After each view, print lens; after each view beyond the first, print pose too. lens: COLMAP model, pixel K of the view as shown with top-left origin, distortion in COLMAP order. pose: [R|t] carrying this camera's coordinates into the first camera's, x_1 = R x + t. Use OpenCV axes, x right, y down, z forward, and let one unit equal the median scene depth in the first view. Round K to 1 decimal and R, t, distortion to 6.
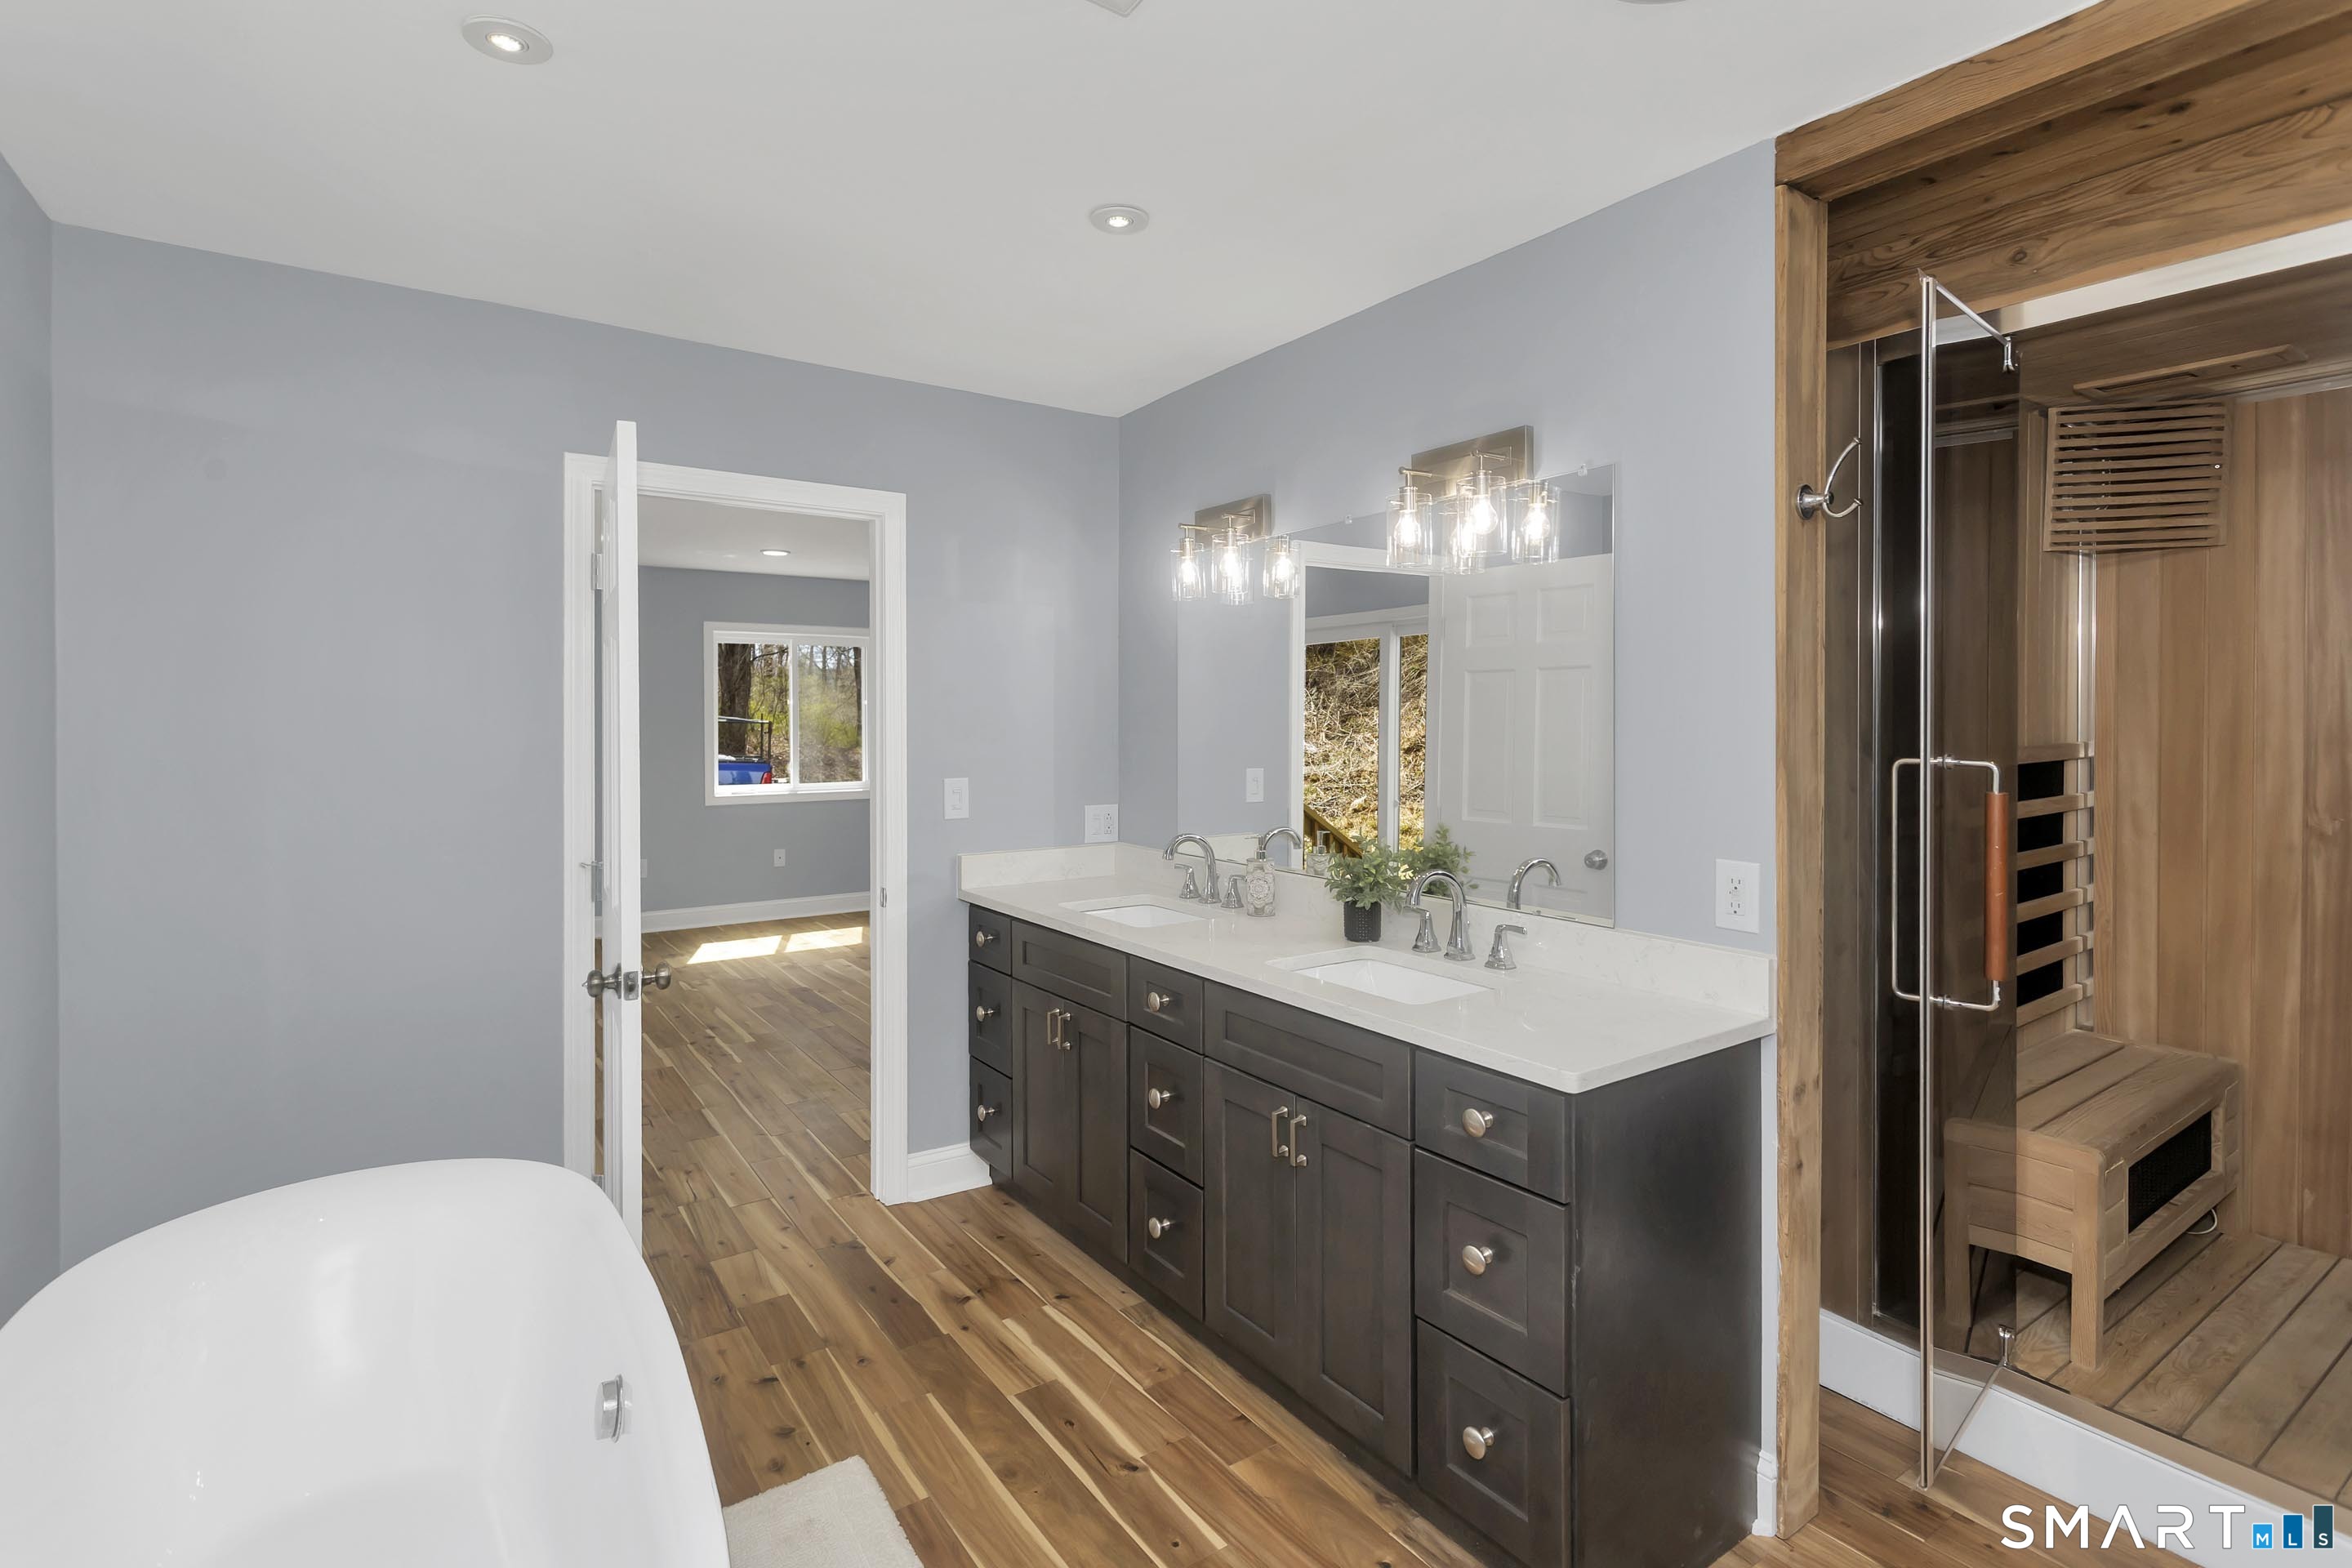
lens RADIAL K [[1135.3, 0, 1180.8], [0, 1135.3, 711.3], [0, 0, 1]] dist [0.002763, 0.000172]
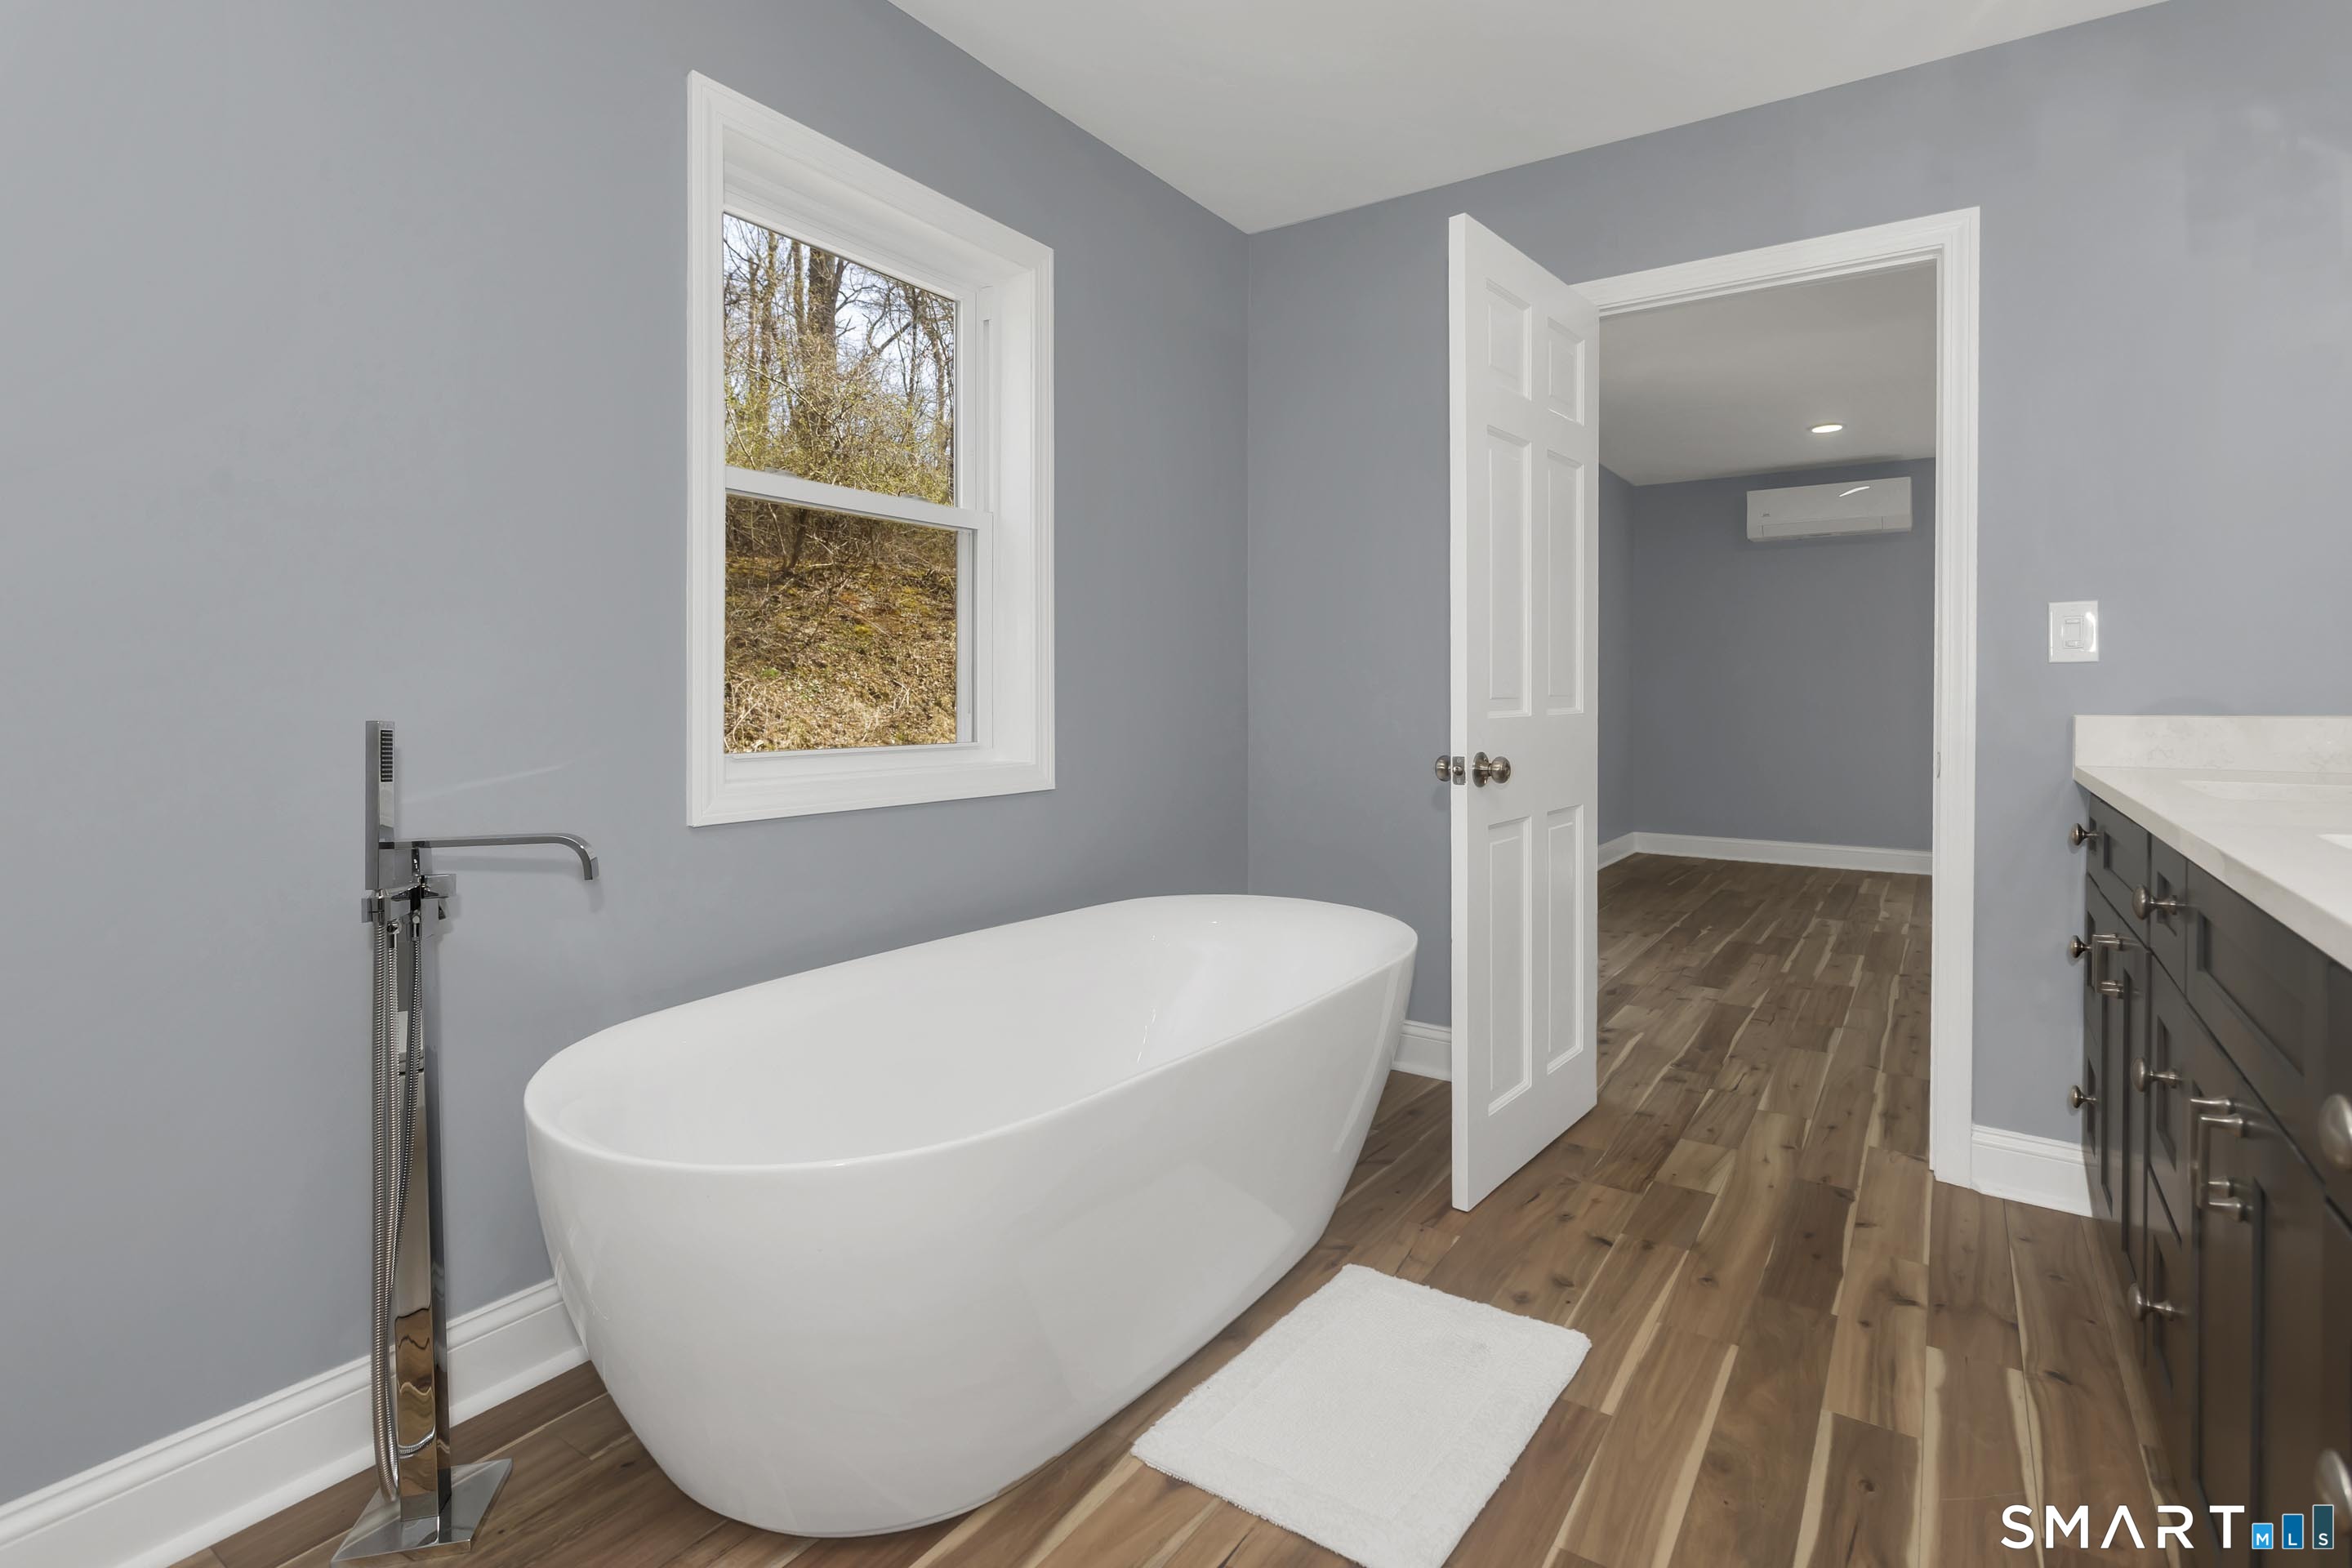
lens RADIAL K [[1135.3, 0, 1174.5], [0, 1135.3, 705.4], [0, 0, 1]] dist [0.002763, 0.000172]
pose [[0.353218, 0.008387, -0.935504, 0.313983], [0.000129, 0.999959, 0.009013, 0.146059], [0.935541, -0.003304, 0.353202, 0.337654]]
